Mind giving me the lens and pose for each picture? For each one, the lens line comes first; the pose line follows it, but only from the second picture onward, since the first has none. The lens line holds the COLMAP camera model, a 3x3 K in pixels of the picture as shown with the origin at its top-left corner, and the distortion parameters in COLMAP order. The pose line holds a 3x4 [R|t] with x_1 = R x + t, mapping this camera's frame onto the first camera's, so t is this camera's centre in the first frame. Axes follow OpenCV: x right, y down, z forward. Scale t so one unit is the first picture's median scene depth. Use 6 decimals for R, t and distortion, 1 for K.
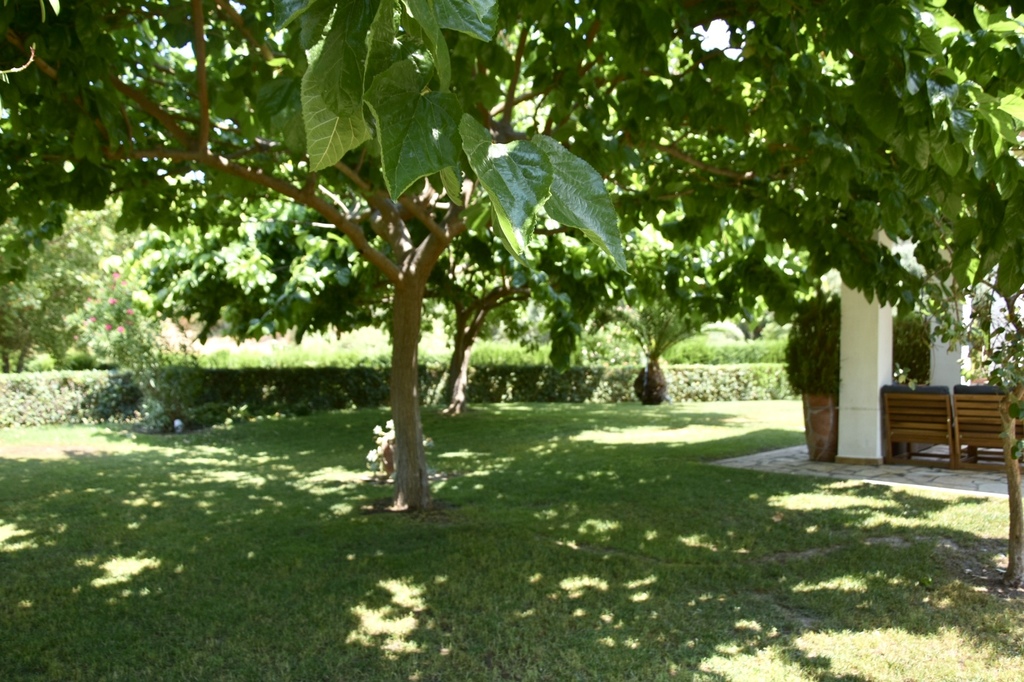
lens RADIAL K [[827.4, 0, 509.8], [0, 827.4, 353.0], [0, 0, 1]] dist [-0.154463, 0.126814]
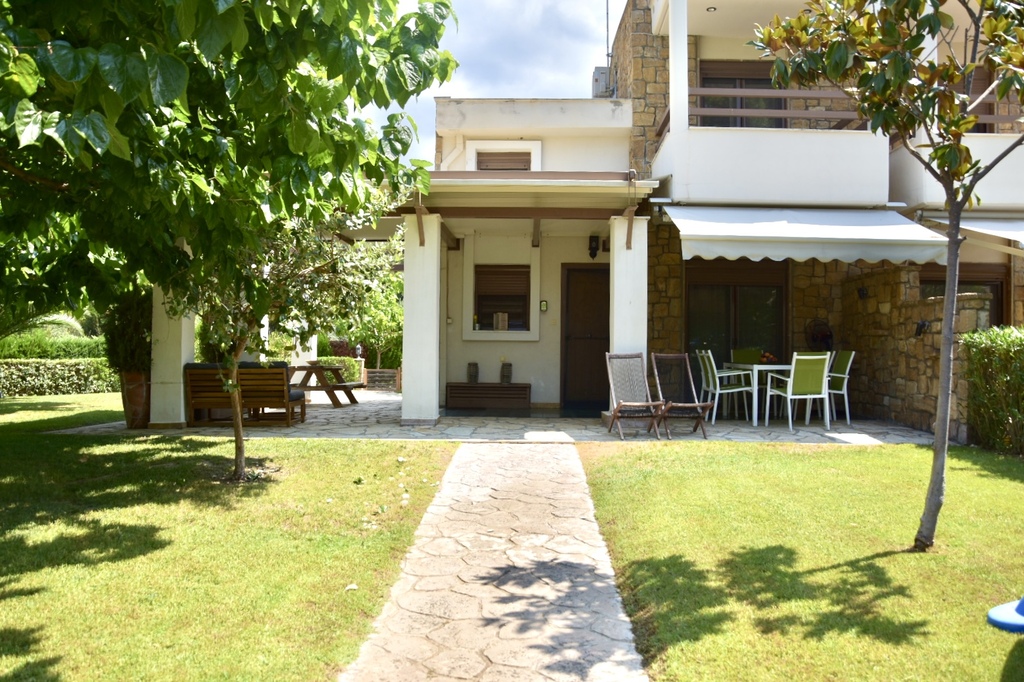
lens RADIAL K [[827.4, 0, 509.8], [0, 827.4, 353.0], [0, 0, 1]] dist [-0.154463, 0.126814]
pose [[0.726432, 0.003762, 0.687228, -0.026668], [-0.003652, 0.999992, -0.001613, 0.020832], [-0.687228, -0.001338, 0.726440, -0.214514]]
